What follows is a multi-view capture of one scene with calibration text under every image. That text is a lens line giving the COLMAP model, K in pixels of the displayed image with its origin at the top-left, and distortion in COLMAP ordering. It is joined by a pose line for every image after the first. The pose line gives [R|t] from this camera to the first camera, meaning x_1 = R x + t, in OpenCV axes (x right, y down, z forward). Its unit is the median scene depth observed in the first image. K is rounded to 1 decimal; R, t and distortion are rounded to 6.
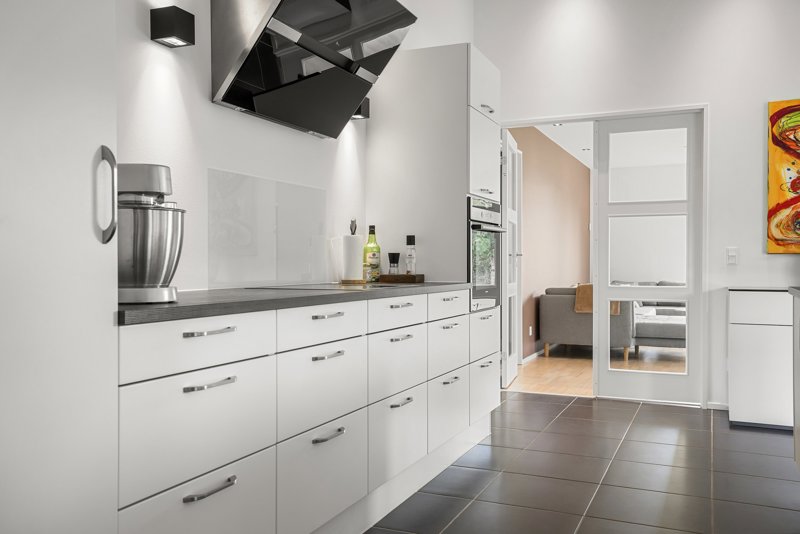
lens RADIAL K [[796.7, 0, 400.0], [0, 796.7, 267.0], [0, 0, 1]] dist [0.058114, 0.008241]
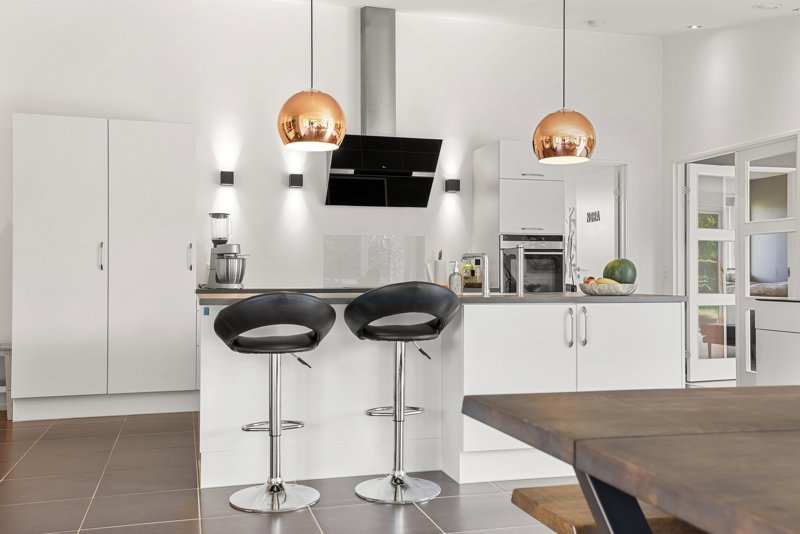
lens RADIAL K [[796.7, 0, 400.0], [0, 796.7, 267.0], [0, 0, 1]] dist [0.058114, 0.008241]
pose [[0.659263, -0.009618, -0.751851, 1.087535], [-0.005572, 0.999828, -0.017675, 0.005598], [0.751892, 0.015842, 0.659096, -0.150263]]
